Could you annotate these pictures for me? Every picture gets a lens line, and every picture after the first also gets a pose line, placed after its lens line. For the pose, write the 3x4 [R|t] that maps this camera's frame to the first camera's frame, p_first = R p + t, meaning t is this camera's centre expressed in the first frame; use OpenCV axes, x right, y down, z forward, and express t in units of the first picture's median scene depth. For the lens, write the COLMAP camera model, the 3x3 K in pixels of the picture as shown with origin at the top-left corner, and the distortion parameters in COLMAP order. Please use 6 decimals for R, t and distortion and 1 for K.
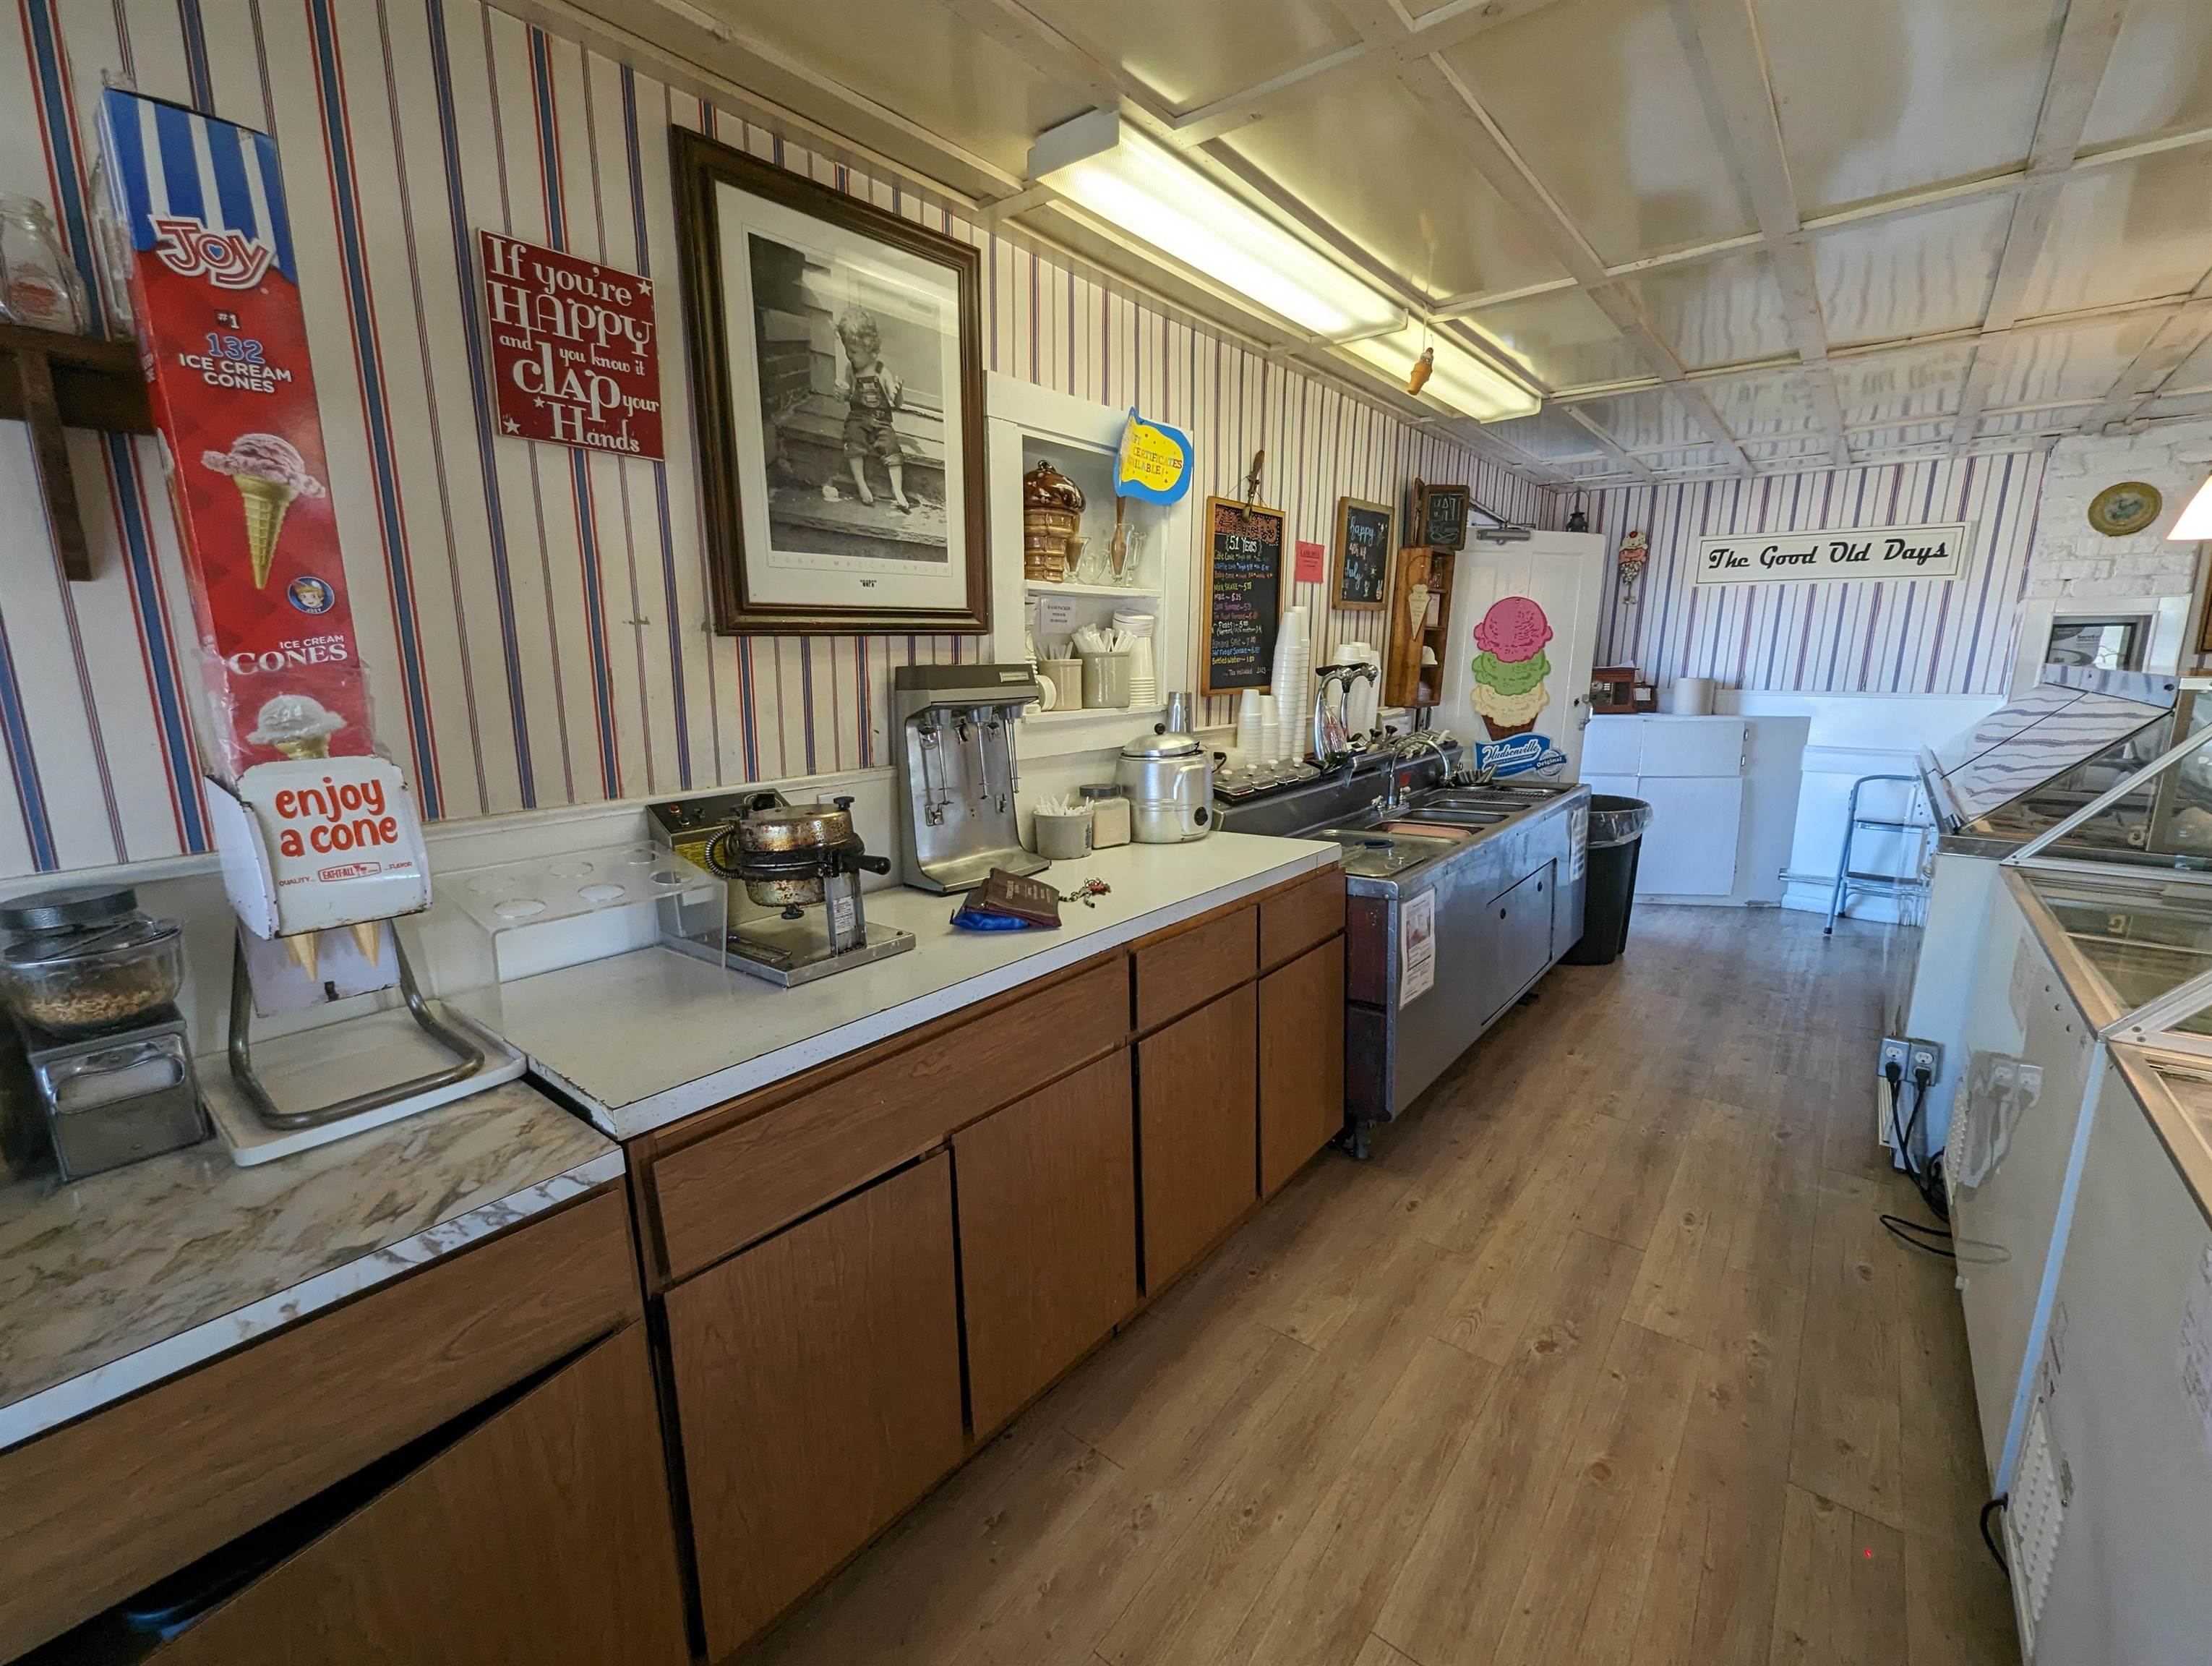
lens RADIAL K [[927.7, 0, 1110.5], [0, 927.7, 842.9], [0, 0, 1]] dist [-0.001502, -0.000140]
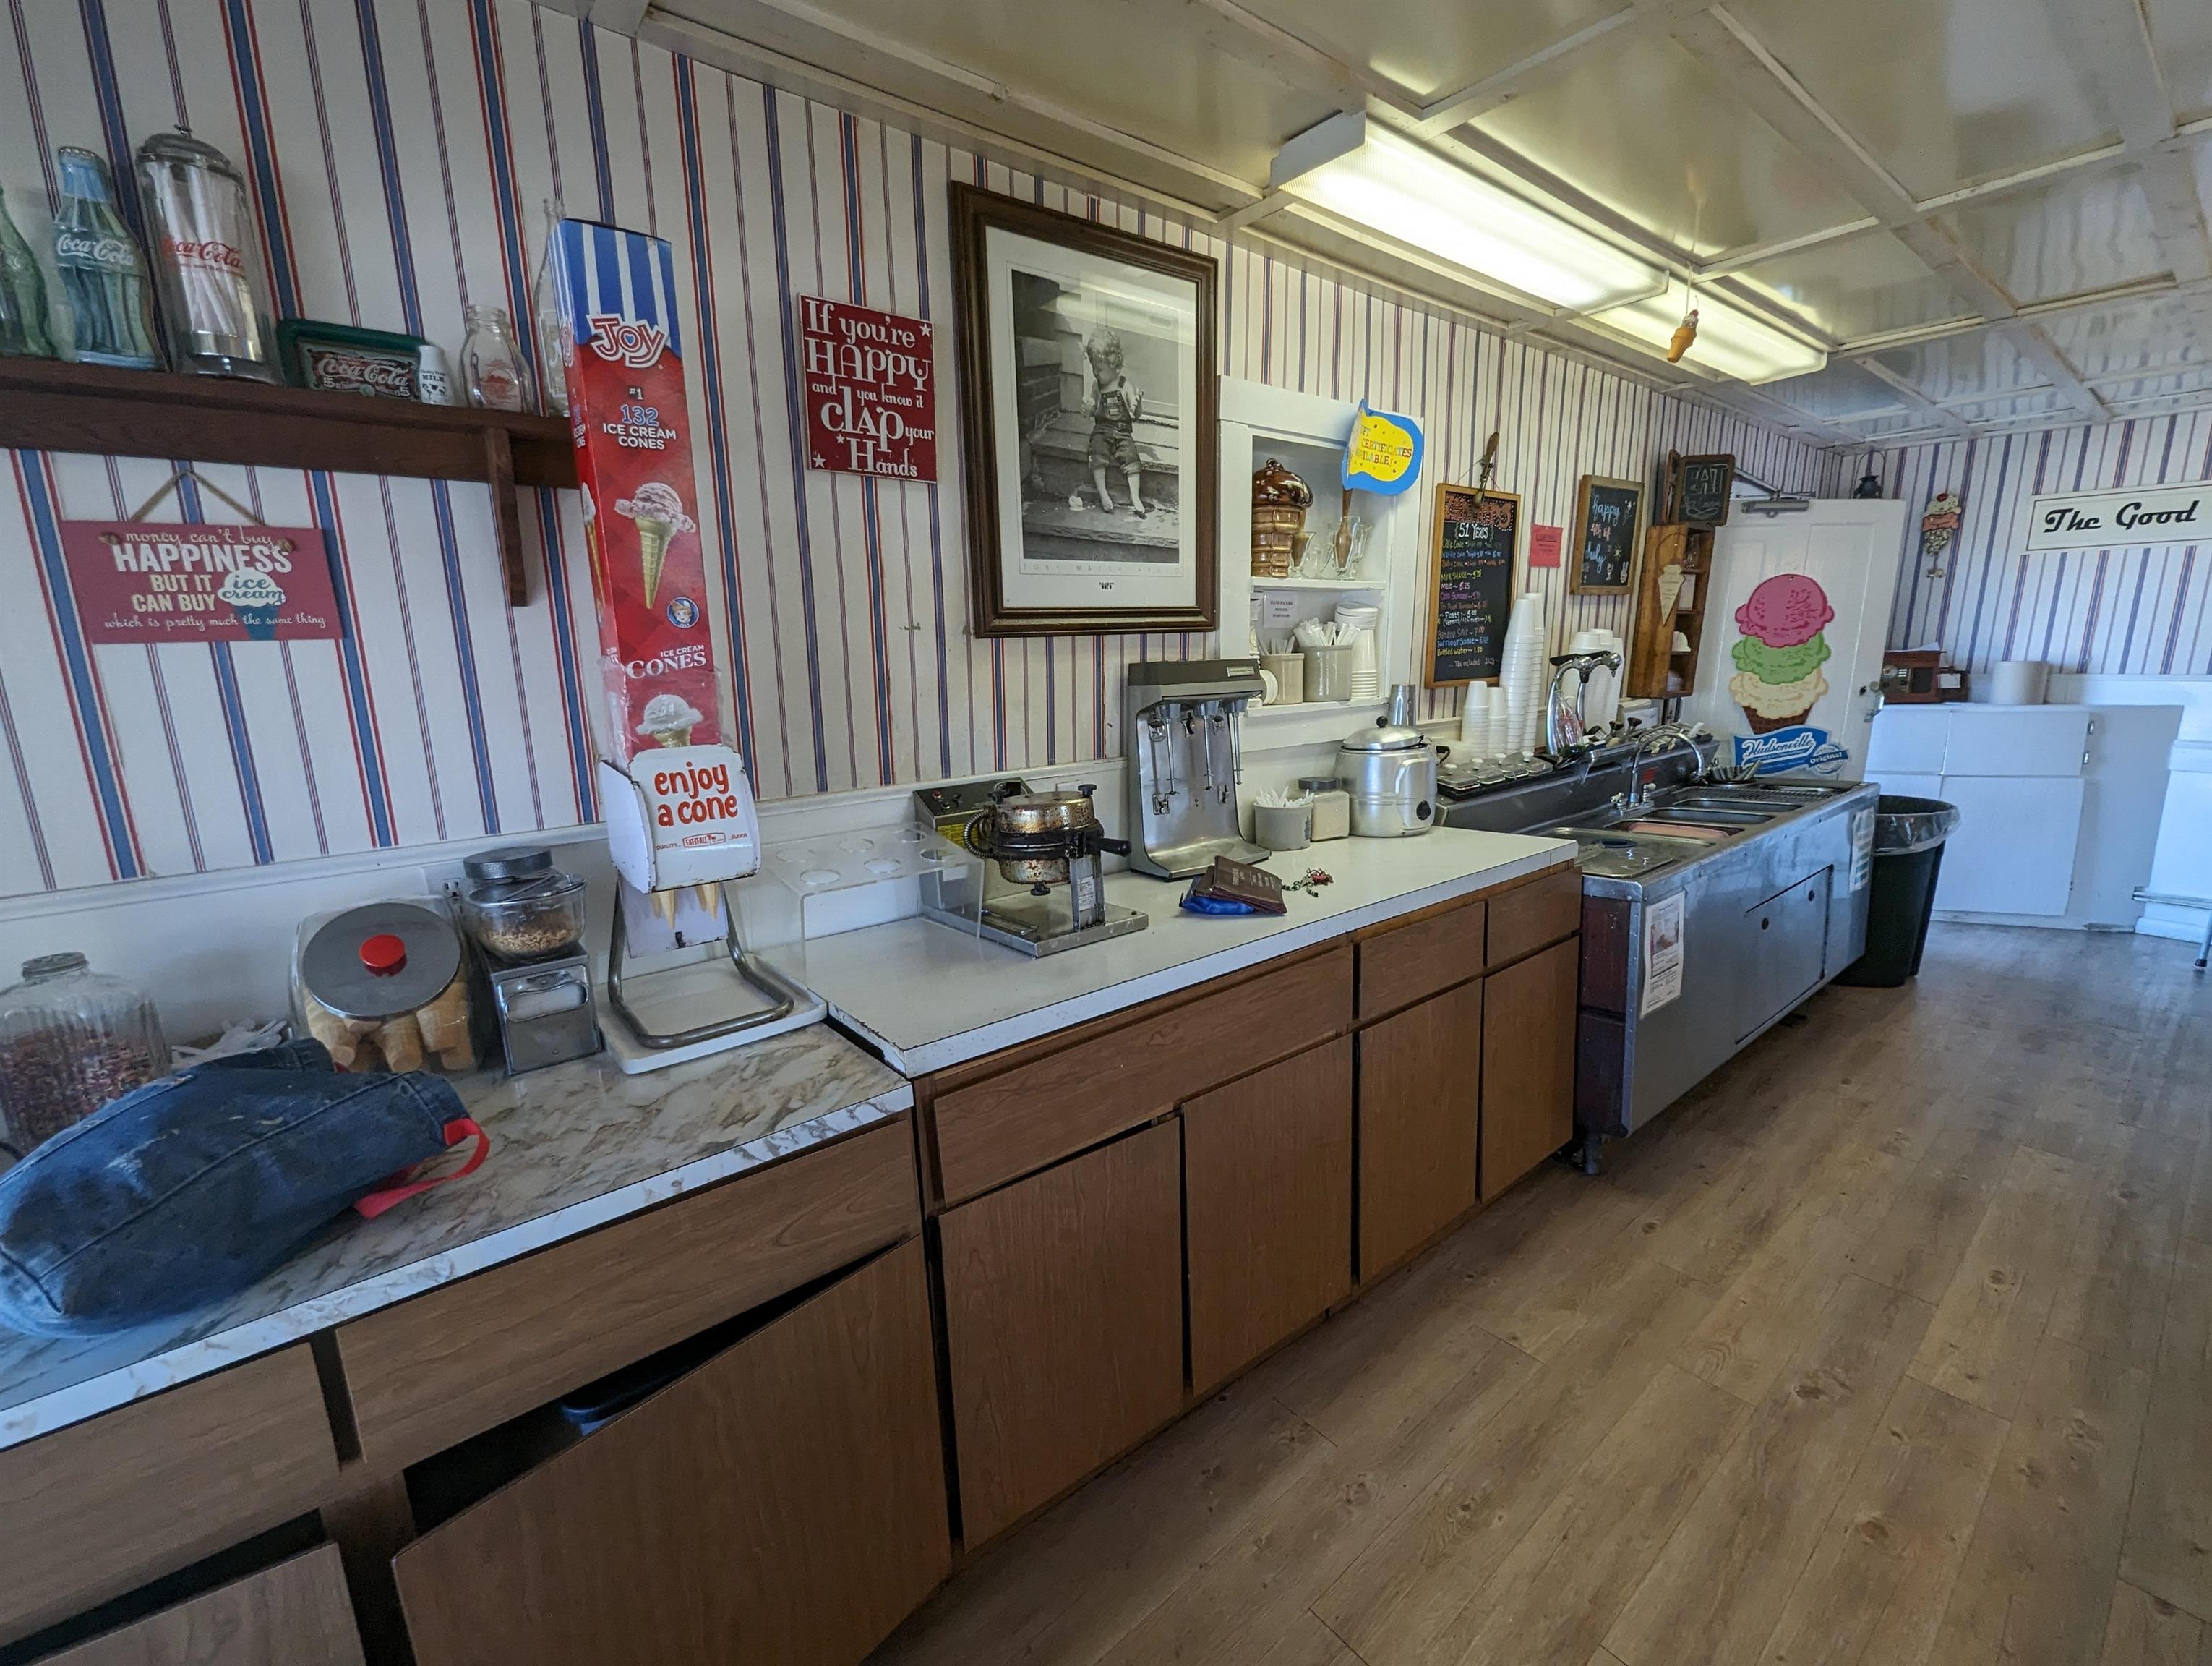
lens RADIAL K [[927.7, 0, 1110.5], [0, 927.7, 842.9], [0, 0, 1]] dist [-0.001502, -0.000140]
pose [[0.977445, 0.022692, -0.209970, -0.022132], [-0.021816, 0.999741, 0.006486, 0.007281], [0.210062, -0.001759, 0.977686, -0.035275]]
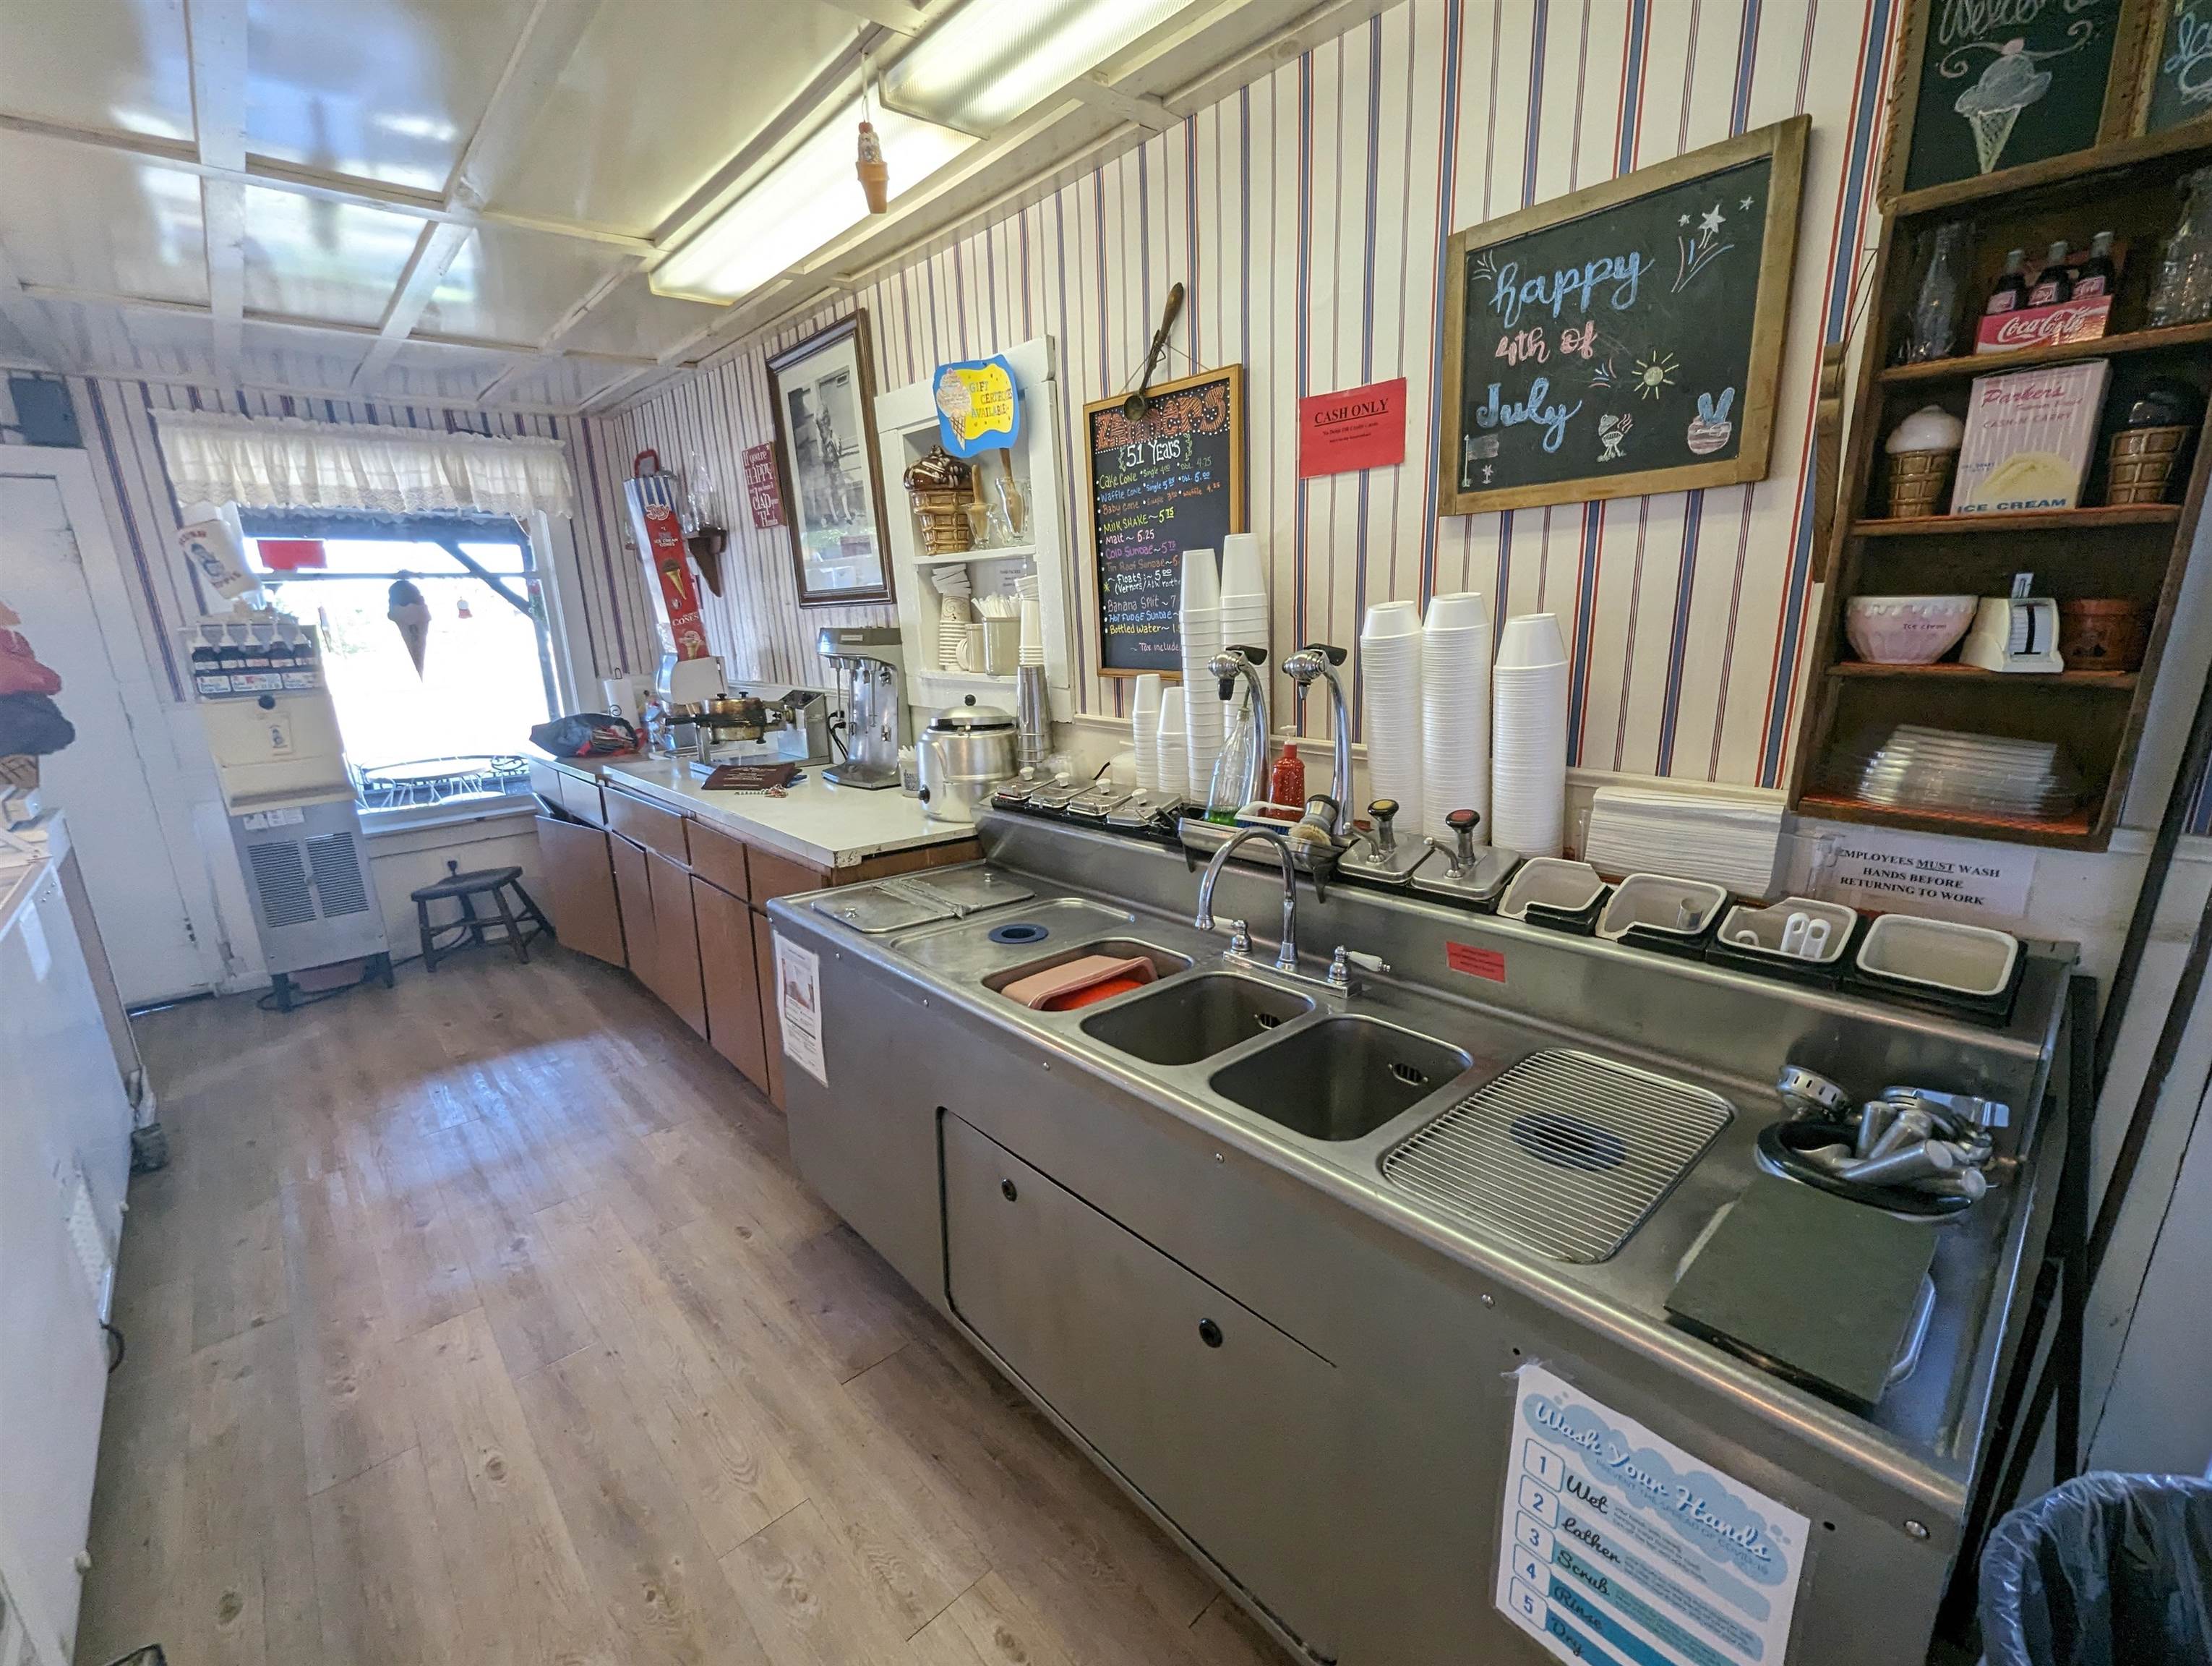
lens RADIAL K [[927.7, 0, 1110.5], [0, 927.7, 842.9], [0, 0, 1]] dist [-0.001502, -0.000140]
pose [[-0.139382, 0.260104, -0.955468, 1.105924], [-0.173082, 0.943634, 0.282131, -0.314826], [0.974995, 0.204699, -0.086506, 1.417670]]
